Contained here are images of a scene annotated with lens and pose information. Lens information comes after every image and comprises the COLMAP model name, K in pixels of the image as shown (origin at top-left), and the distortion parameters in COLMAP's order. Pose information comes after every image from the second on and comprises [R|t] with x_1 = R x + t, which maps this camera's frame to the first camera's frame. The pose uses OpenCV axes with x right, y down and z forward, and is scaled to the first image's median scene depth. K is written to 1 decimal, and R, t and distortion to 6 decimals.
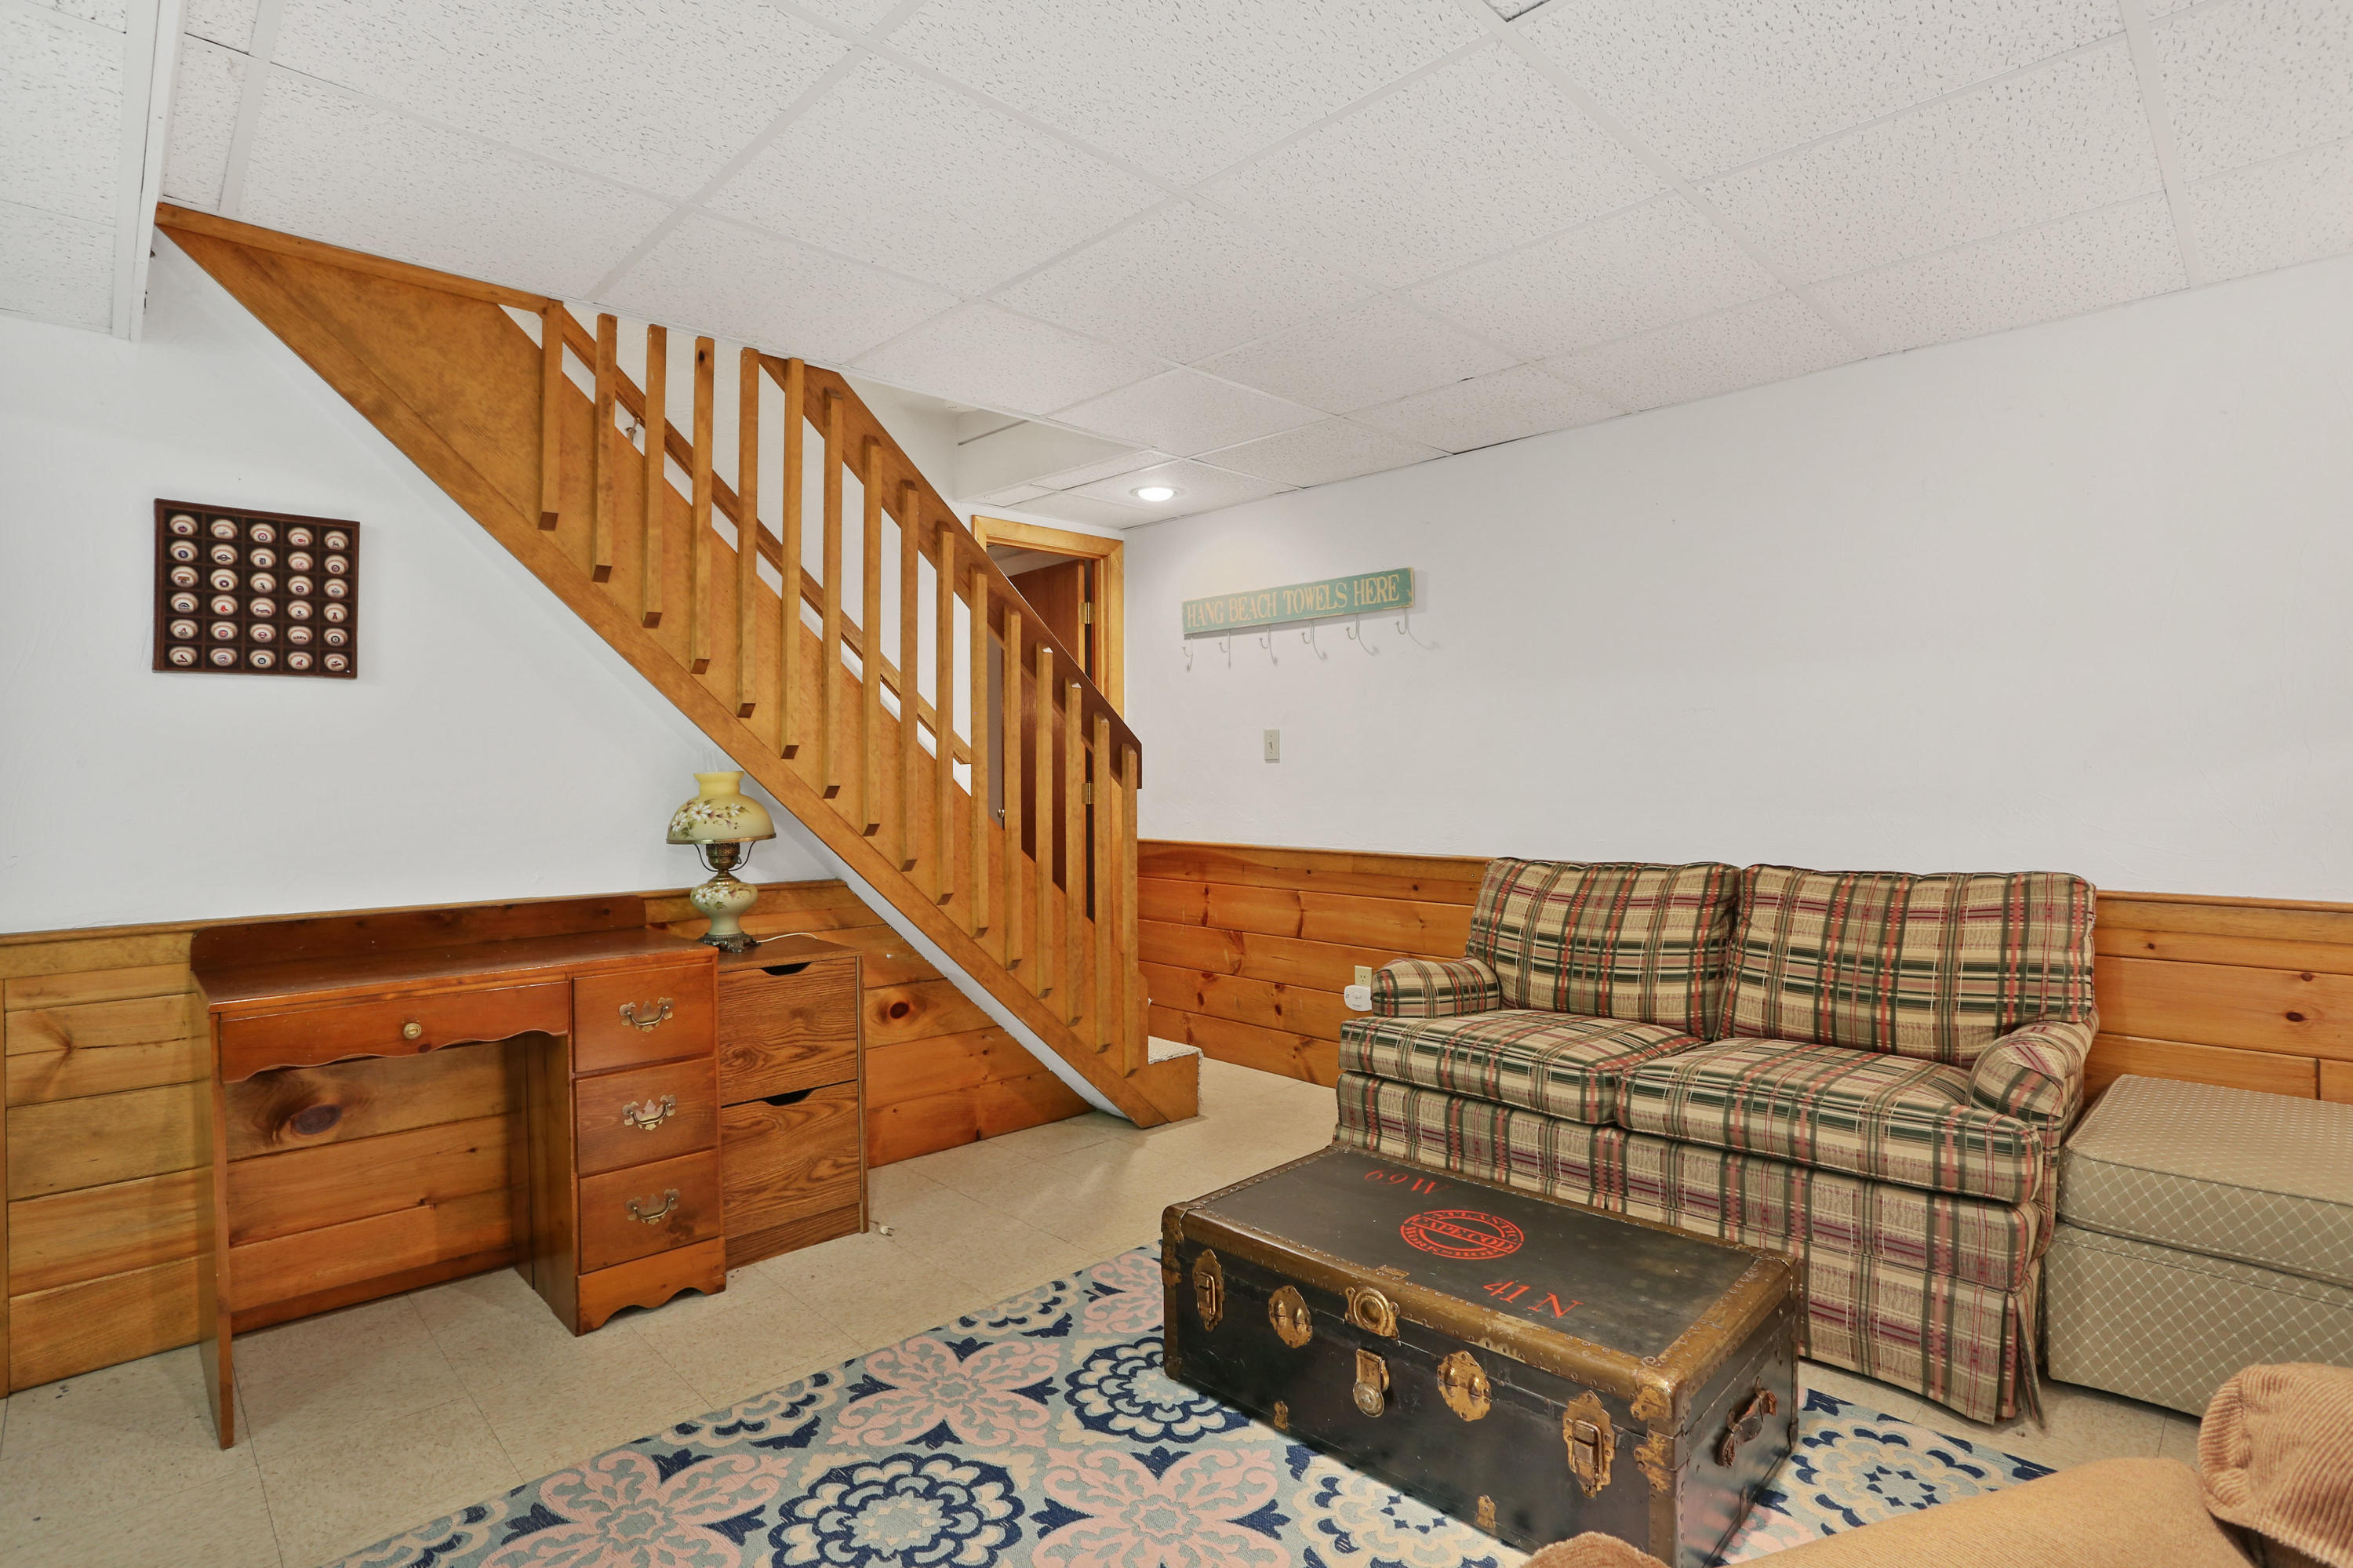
lens RADIAL K [[1165.8, 0, 1175.6], [0, 1165.8, 782.6], [0, 0, 1]] dist [-0.024254, 0.014452]
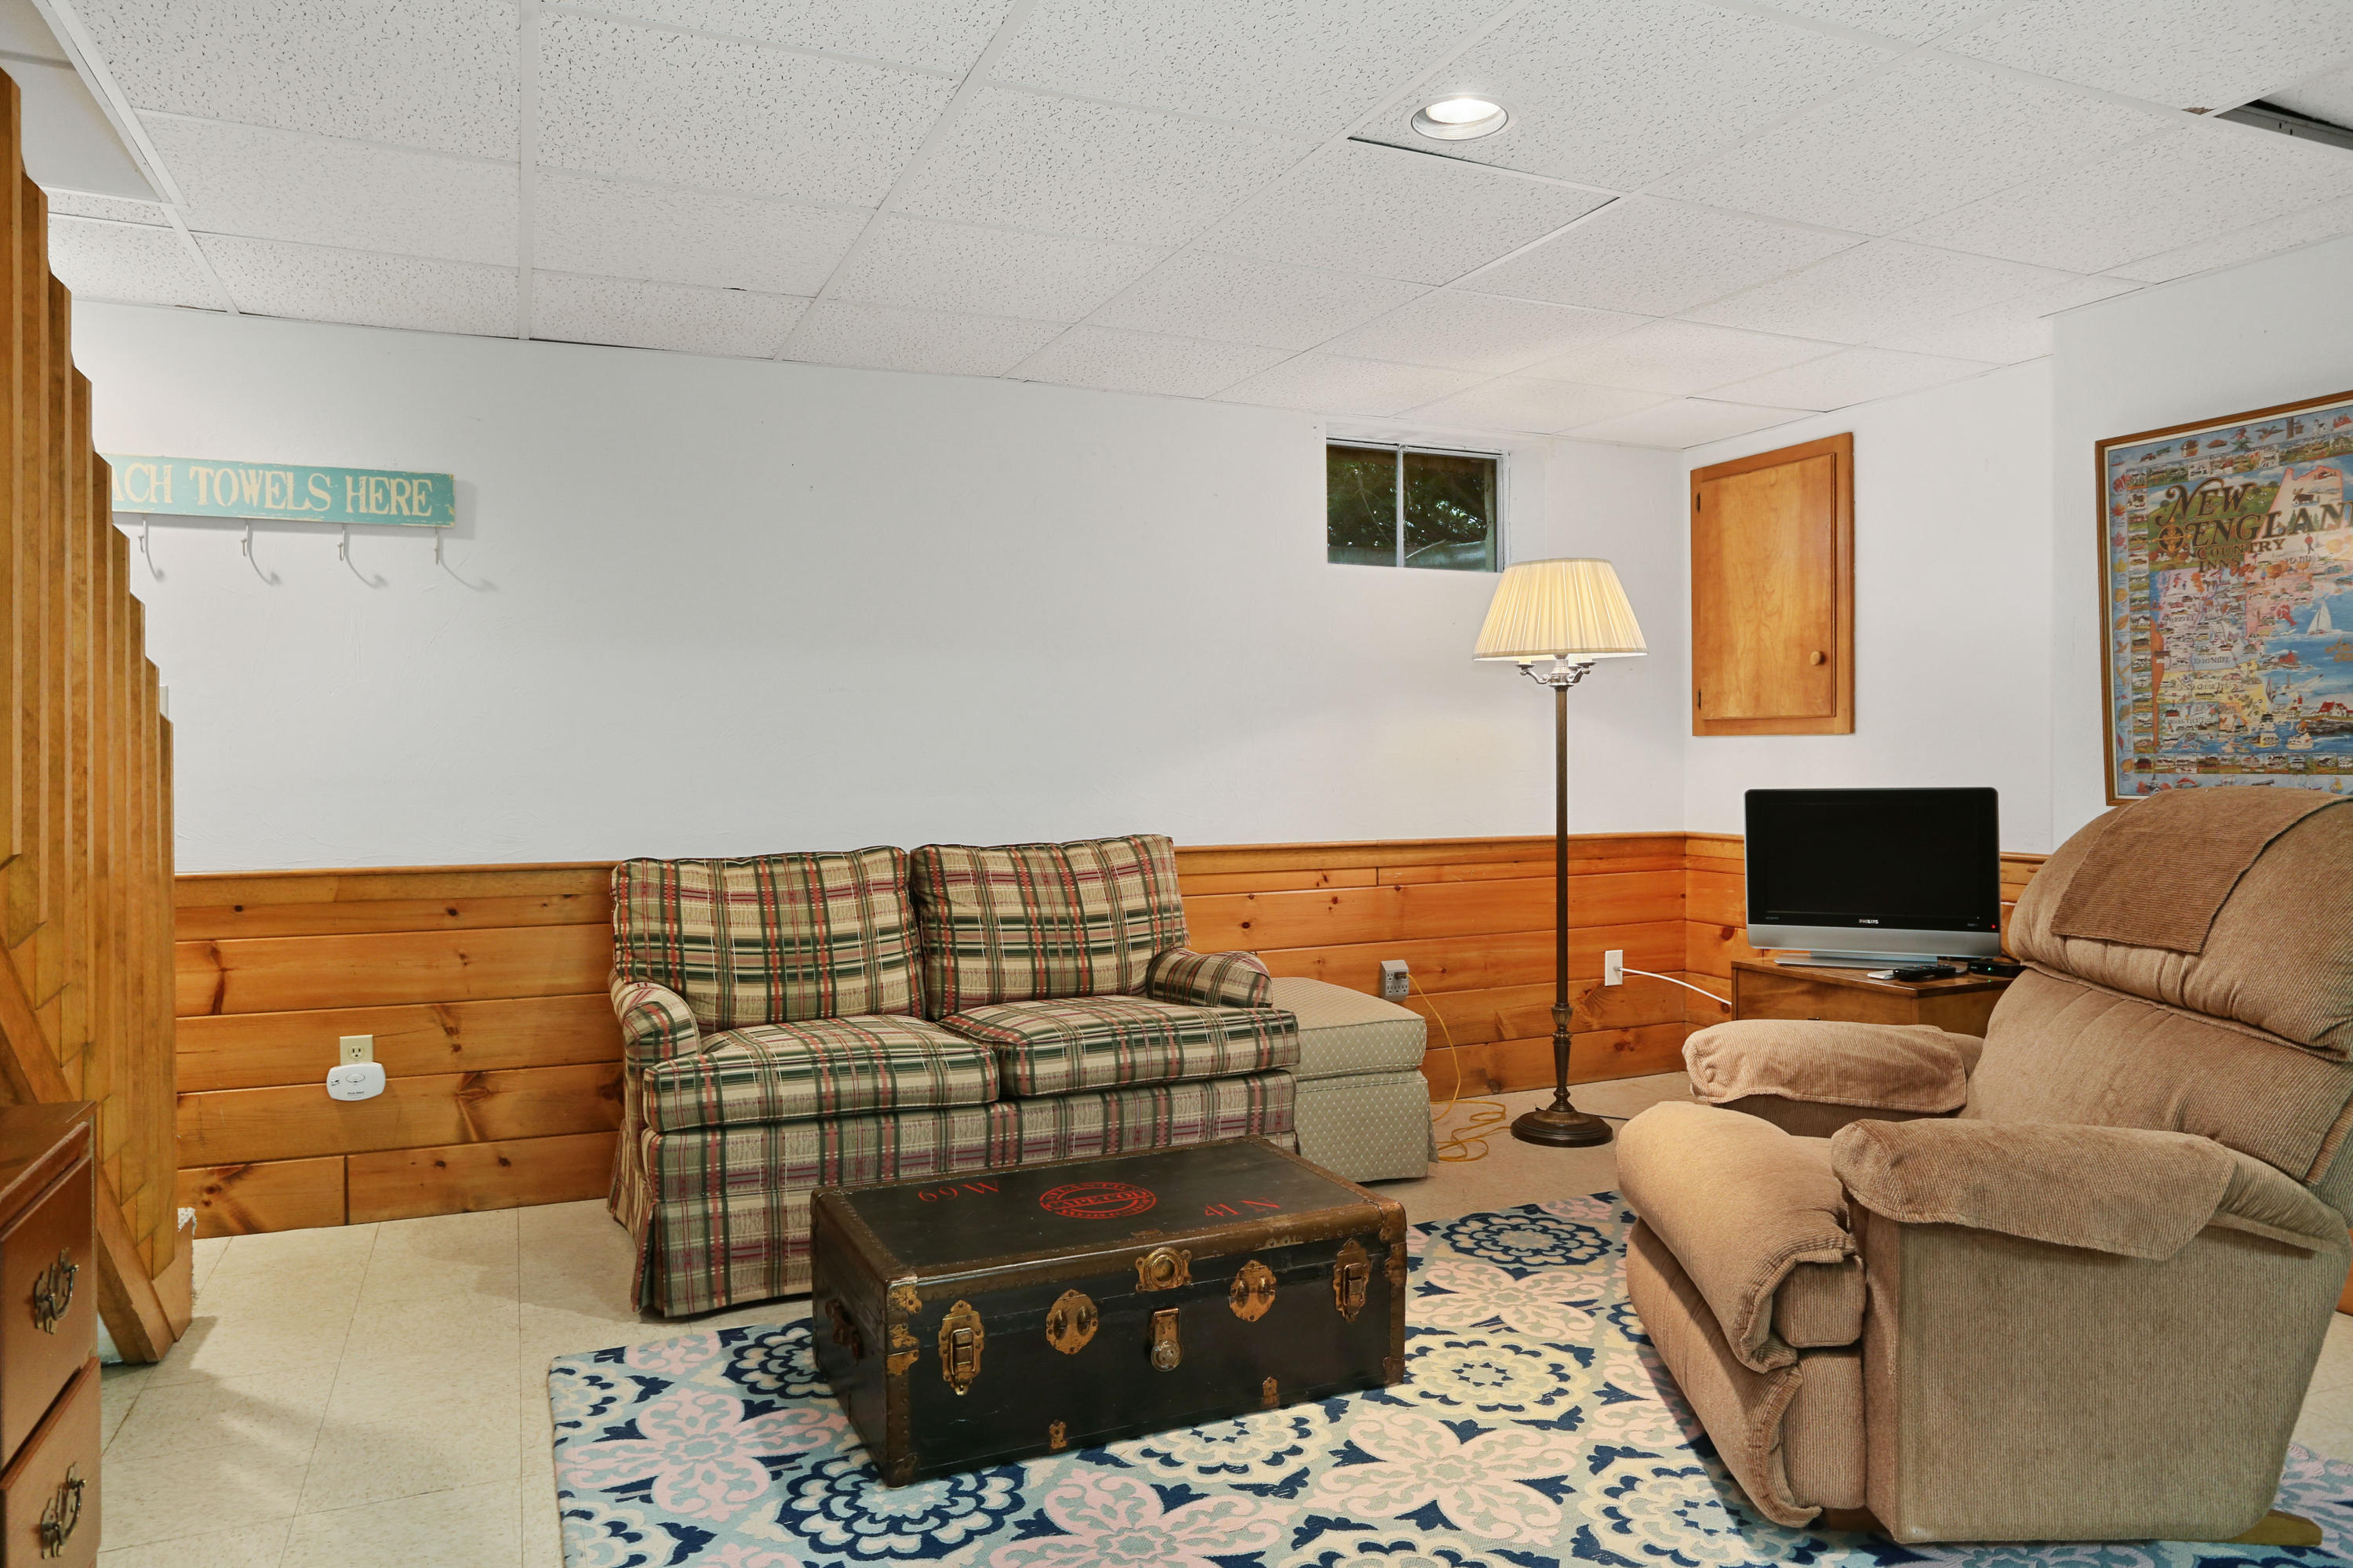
lens RADIAL K [[1500.9, 0, 1168.3], [0, 1500.9, 771.1], [0, 0, 1]] dist [0.020281, 0.000746]
pose [[0.372999, -0.010129, 0.927777, -0.746725], [0.001404, 0.999945, 0.010352, -0.011503], [-0.927831, -0.002559, 0.372992, 0.329316]]
